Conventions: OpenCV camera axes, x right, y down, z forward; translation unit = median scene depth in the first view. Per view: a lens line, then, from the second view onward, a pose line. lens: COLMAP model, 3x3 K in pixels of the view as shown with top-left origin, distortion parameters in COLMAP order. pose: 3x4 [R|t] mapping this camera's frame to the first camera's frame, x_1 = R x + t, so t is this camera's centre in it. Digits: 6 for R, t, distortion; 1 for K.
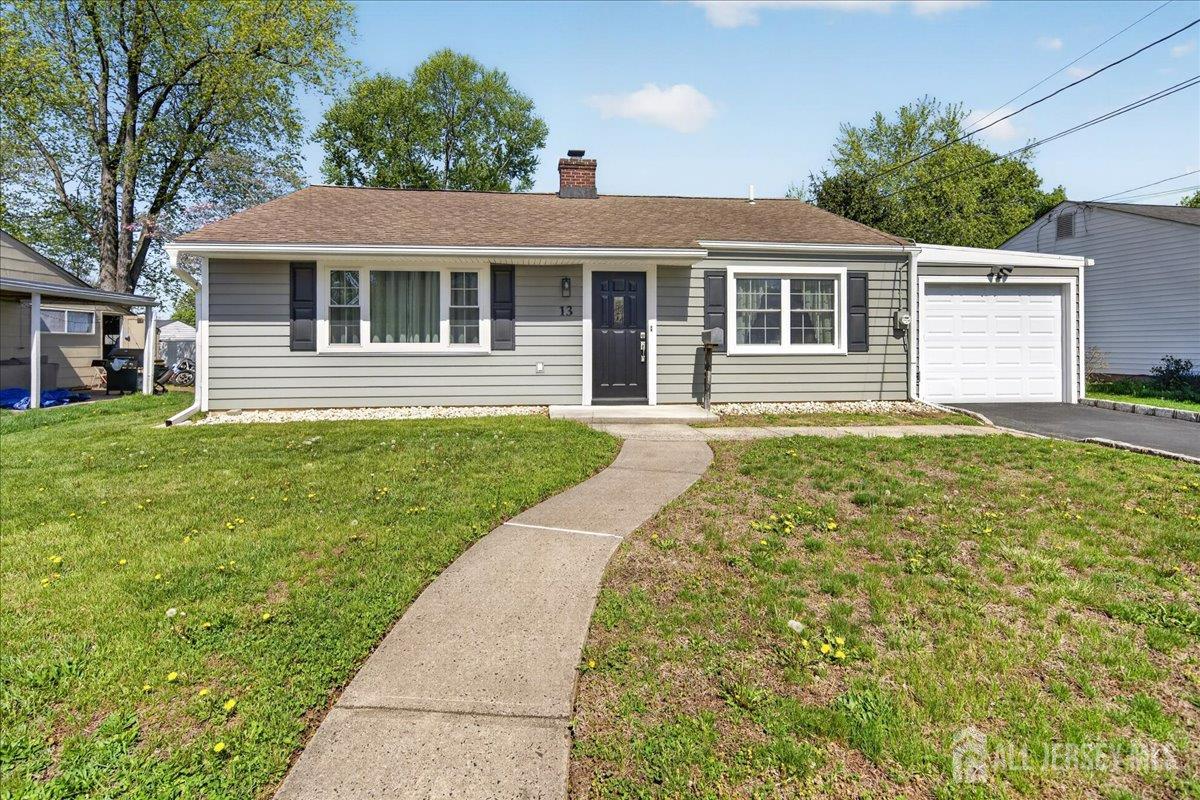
lens RADIAL K [[577.5, 0, 611.8], [0, 577.5, 347.7], [0, 0, 1]] dist [0.010879, -0.000602]
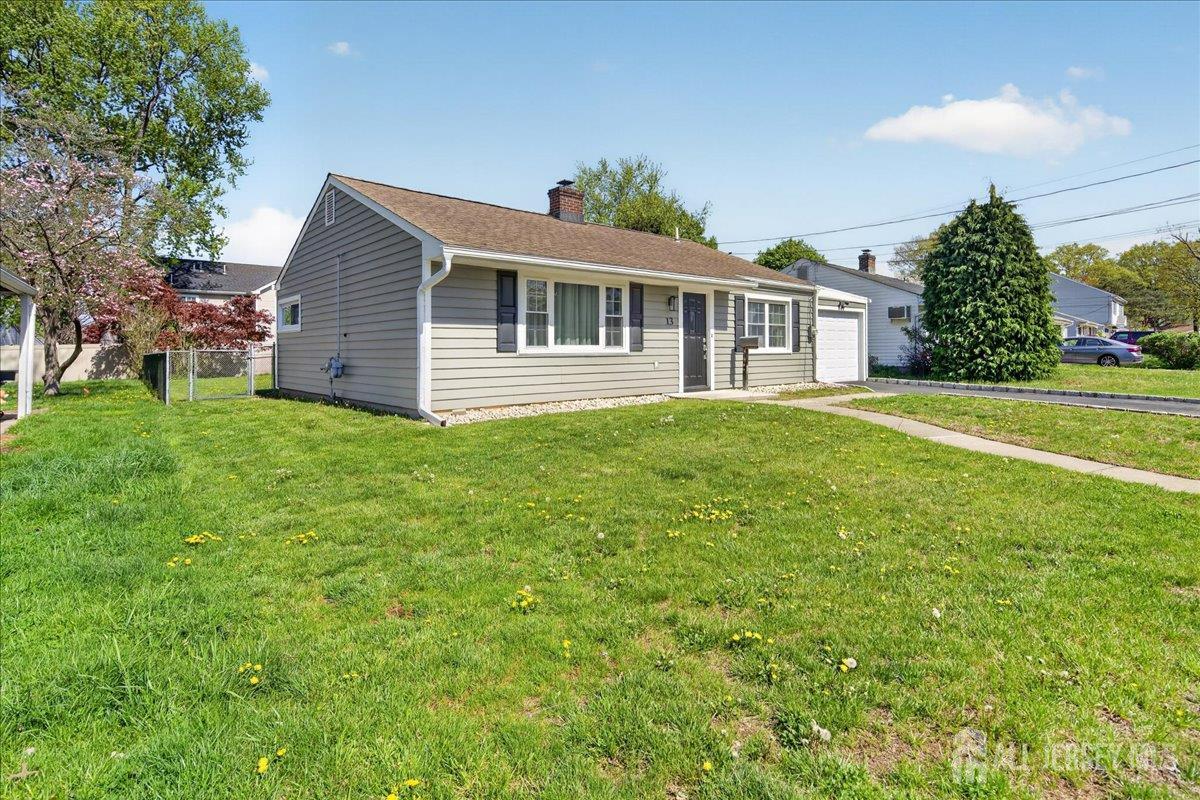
lens RADIAL K [[577.5, 0, 569.9], [0, 577.5, 347.1], [0, 0, 1]] dist [0.010879, -0.000602]
pose [[0.836347, 0.001802, 0.548198, -0.984042], [-0.000838, 0.999998, -0.002009, -0.002378], [-0.548200, 0.001220, 0.836346, 0.028366]]
